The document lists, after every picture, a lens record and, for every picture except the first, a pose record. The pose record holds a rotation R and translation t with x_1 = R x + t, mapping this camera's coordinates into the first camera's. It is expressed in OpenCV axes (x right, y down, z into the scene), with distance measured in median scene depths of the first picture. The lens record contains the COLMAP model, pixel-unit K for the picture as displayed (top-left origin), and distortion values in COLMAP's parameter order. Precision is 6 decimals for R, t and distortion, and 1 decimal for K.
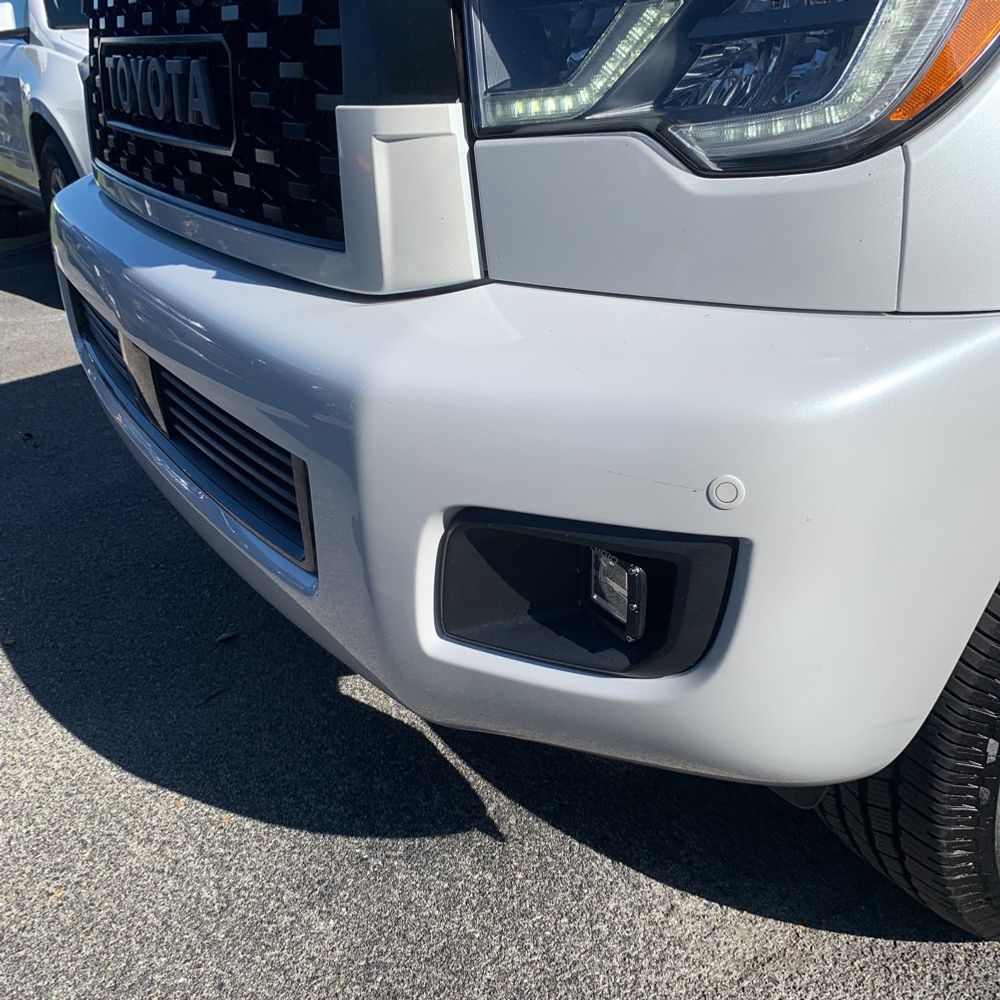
lens RADIAL K [[1019.8, 0, 500.7], [0, 1019.8, 499.6], [0, 0, 1]] dist [-0.005398, 0.000000]
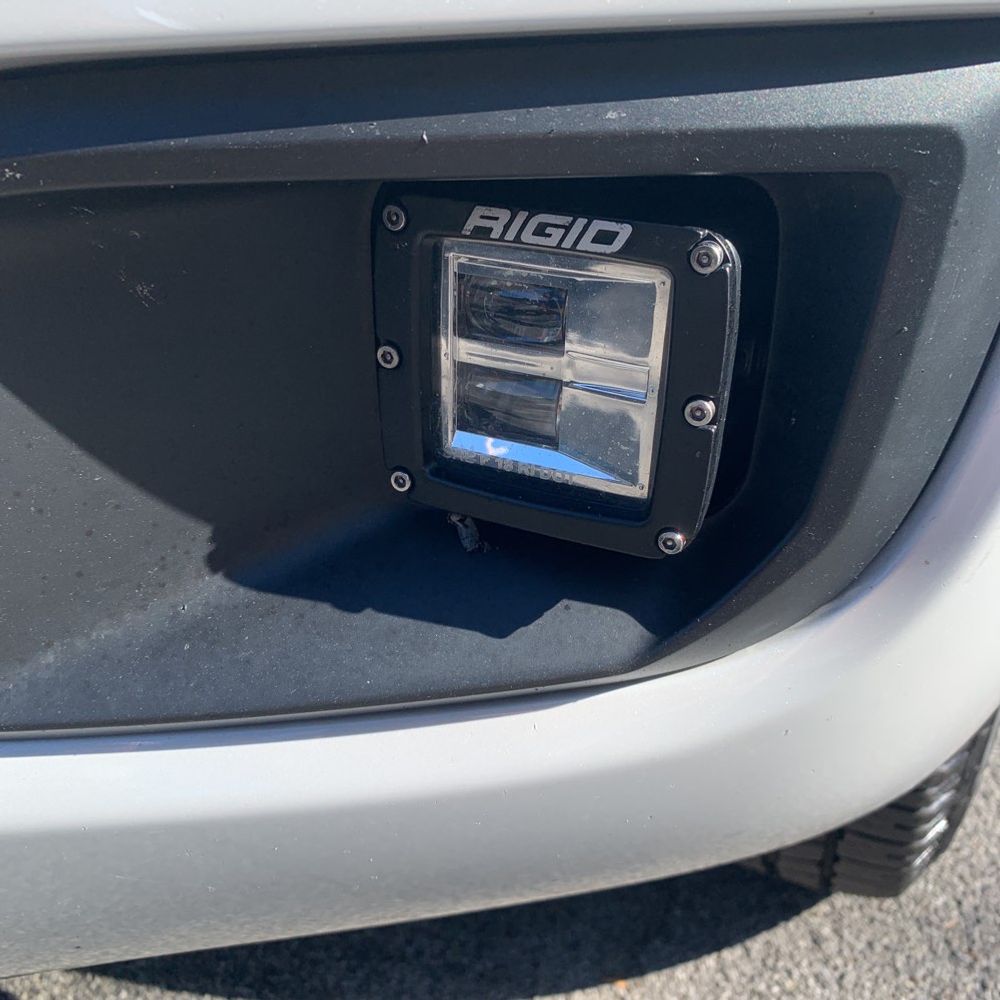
lens RADIAL K [[1019.8, 0, 500.5], [0, 1019.8, 502.0], [0, 0, 1]] dist [-0.005398, 0.000000]
pose [[0.833265, -0.207617, 0.512410, -0.044371], [0.191423, 0.977828, 0.084908, 0.086363], [-0.518678, 0.027336, 0.854533, 0.726541]]
